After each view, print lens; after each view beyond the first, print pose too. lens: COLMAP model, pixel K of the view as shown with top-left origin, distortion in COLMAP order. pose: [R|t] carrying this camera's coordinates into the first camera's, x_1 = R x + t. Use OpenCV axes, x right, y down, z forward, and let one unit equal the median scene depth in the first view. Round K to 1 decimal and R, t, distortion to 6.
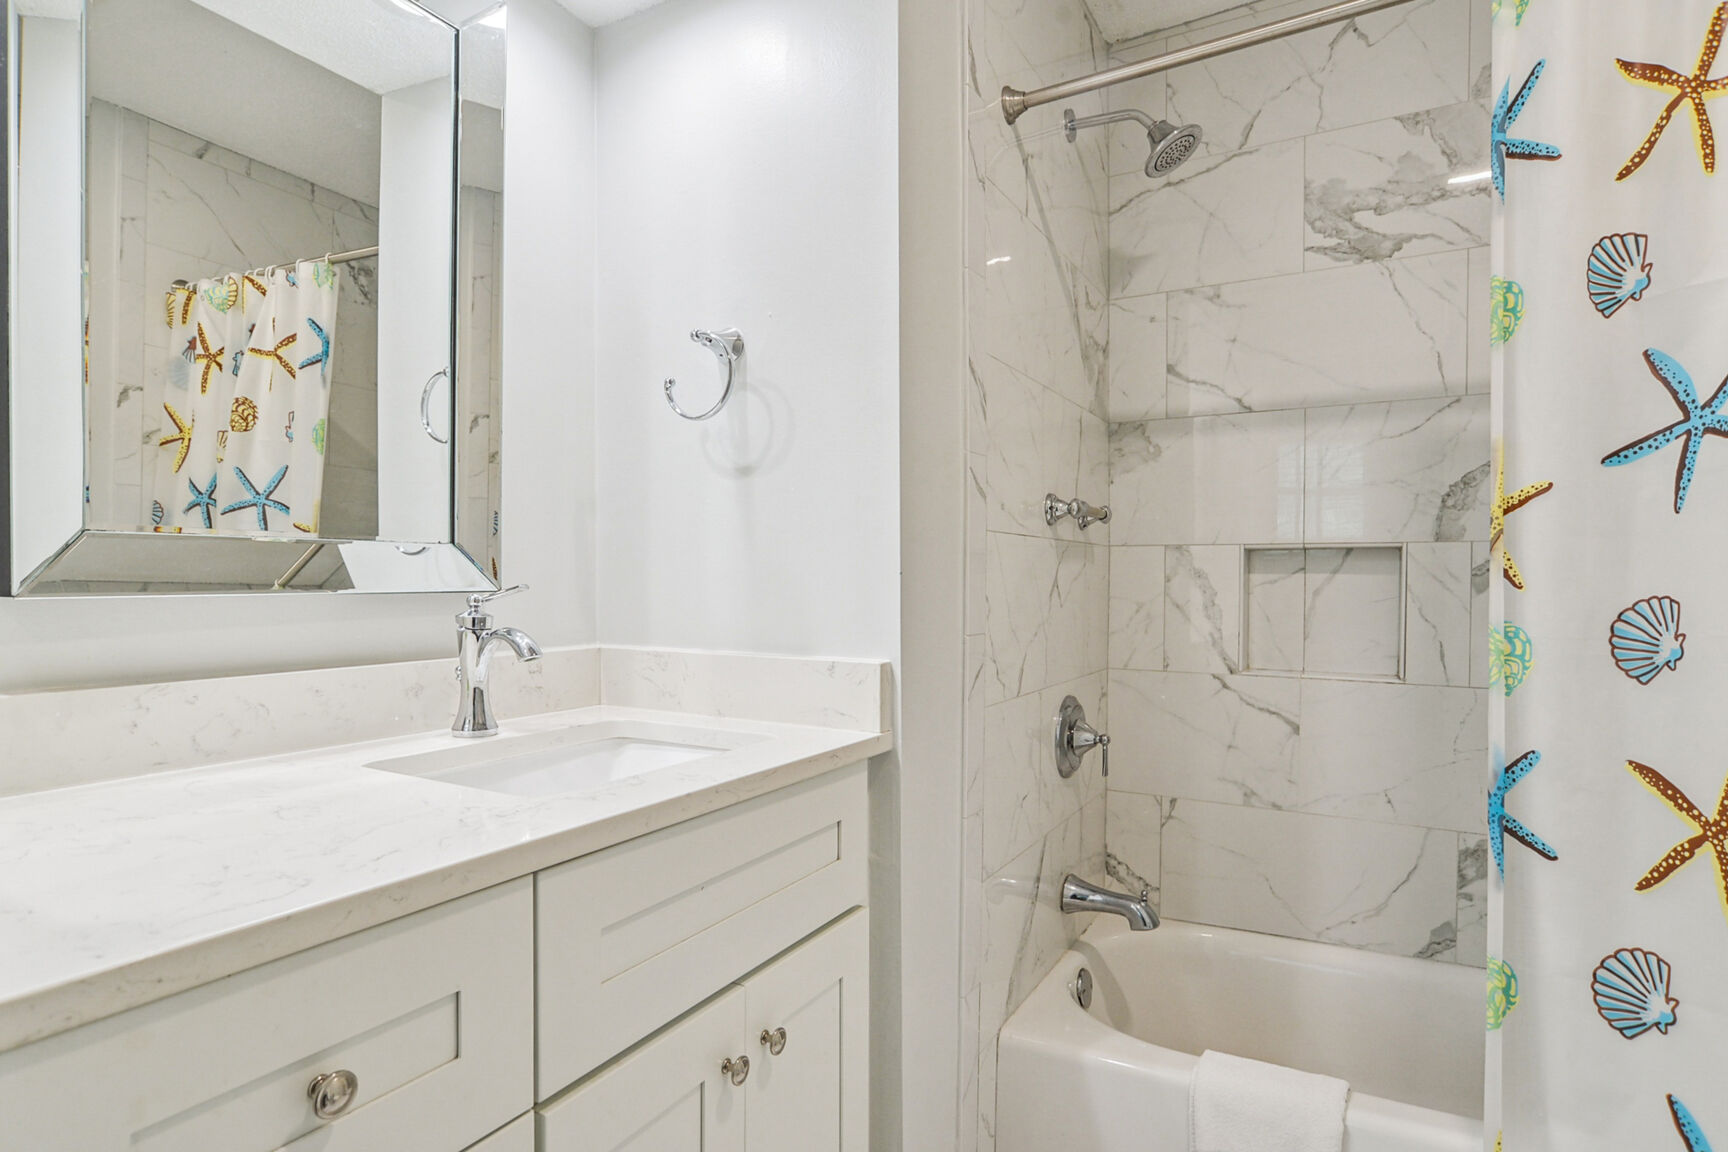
lens RADIAL K [[882.6, 0, 865.8], [0, 882.6, 578.3], [0, 0, 1]] dist [-0.010650, 0.003878]
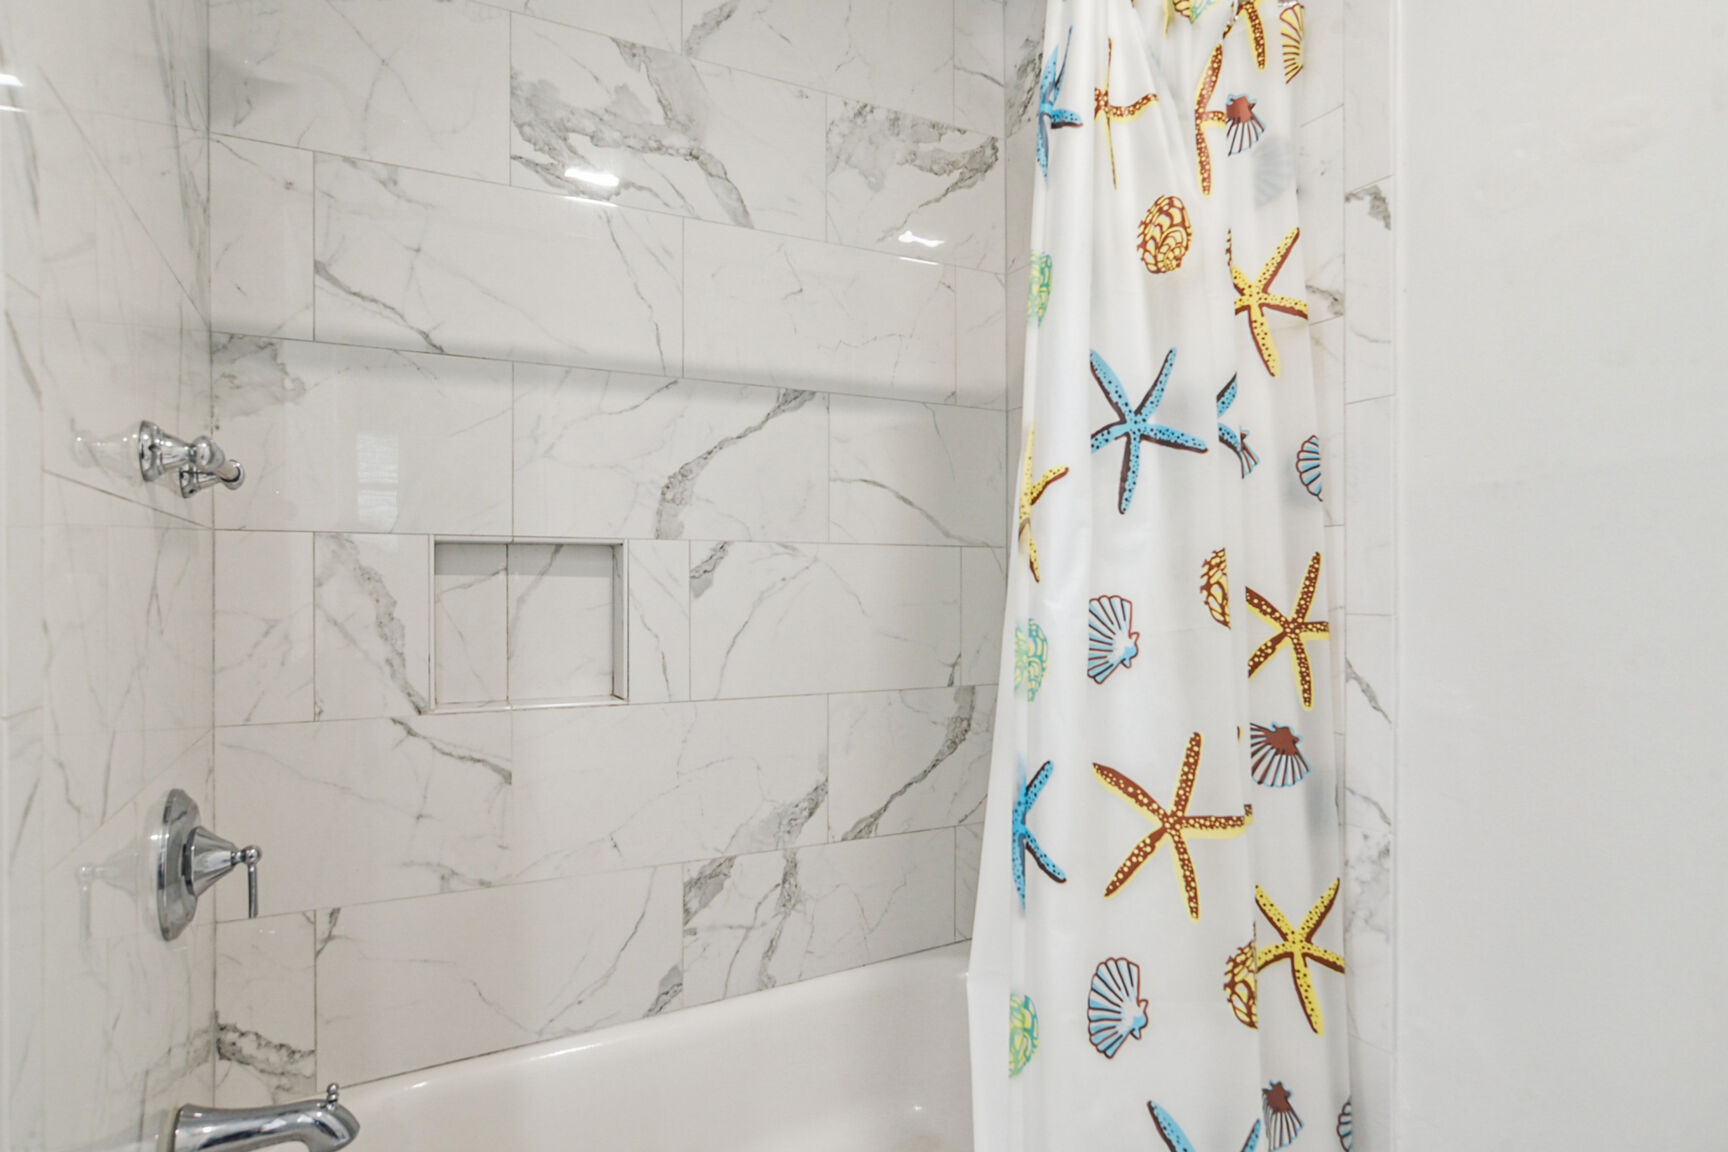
lens RADIAL K [[1006.6, 0, 863.8], [0, 1006.6, 588.2], [0, 0, 1]] dist [-0.015724, 0.004804]
pose [[0.525132, -0.005951, 0.851000, -0.093041], [0.002519, 0.999982, 0.005439, 0.002267], [-0.851017, -0.000713, 0.525138, 0.275143]]
